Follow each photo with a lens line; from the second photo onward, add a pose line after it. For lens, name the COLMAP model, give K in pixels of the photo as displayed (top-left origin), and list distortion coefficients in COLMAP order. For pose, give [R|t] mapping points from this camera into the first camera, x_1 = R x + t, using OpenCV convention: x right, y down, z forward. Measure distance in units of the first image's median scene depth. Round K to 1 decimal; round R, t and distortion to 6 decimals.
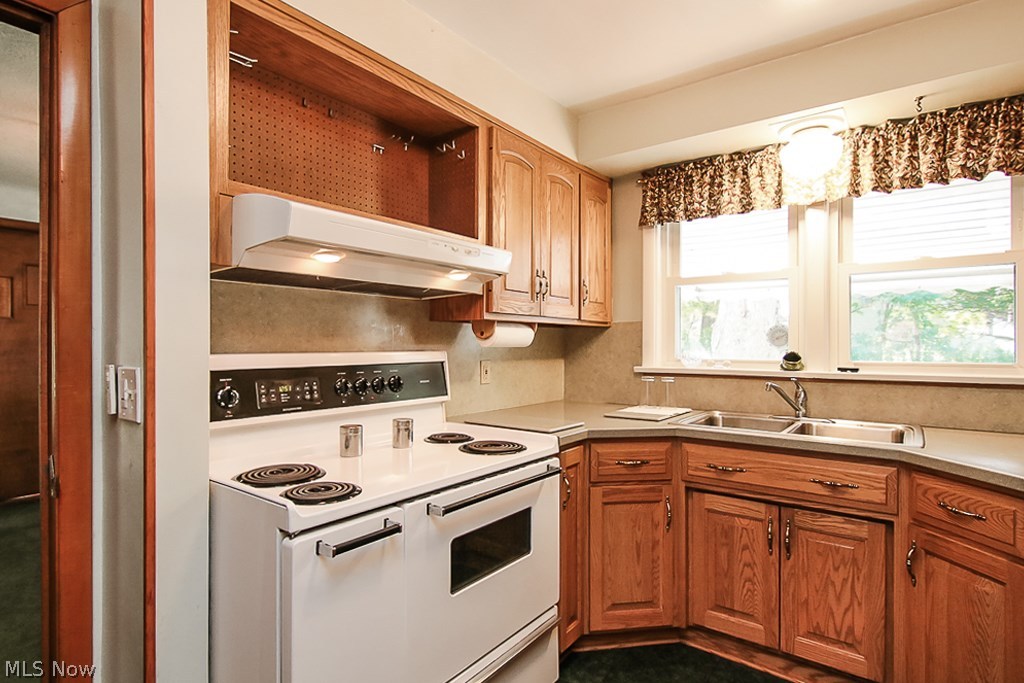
lens RADIAL K [[537.1, 0, 511.9], [0, 537.1, 344.9], [0, 0, 1]] dist [0.001459, -0.003518]
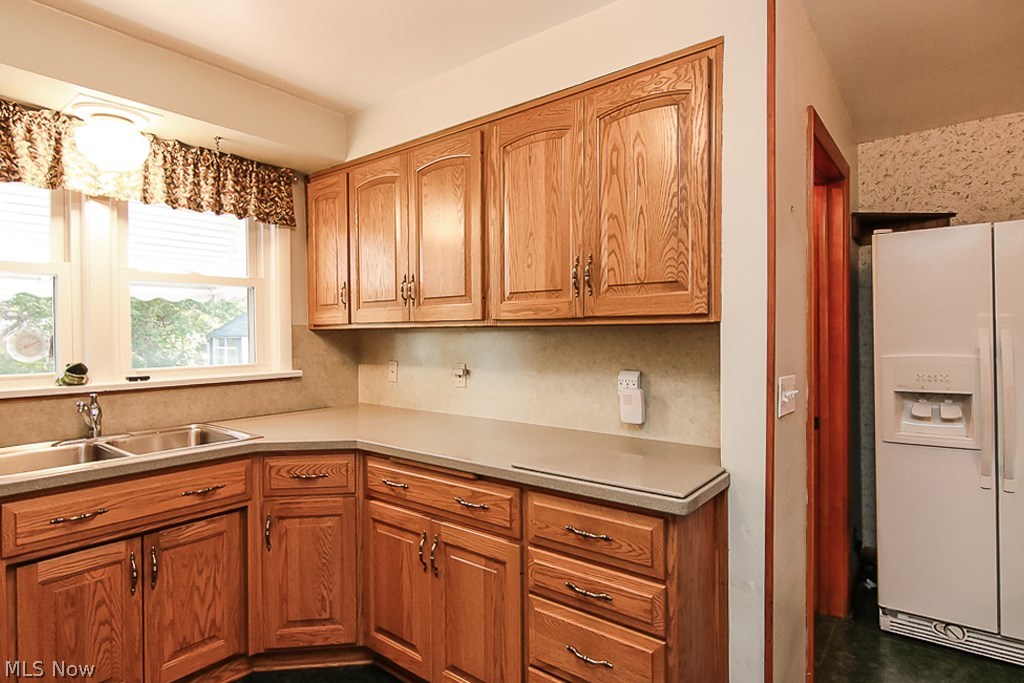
lens RADIAL K [[537.1, 0, 513.1], [0, 537.1, 337.7], [0, 0, 1]] dist [0.001459, -0.003518]
pose [[0.010416, -0.008579, 0.999909, -0.380951], [0.007005, 0.999939, 0.008507, -0.035498], [-0.999921, 0.006916, 0.010475, 0.349694]]
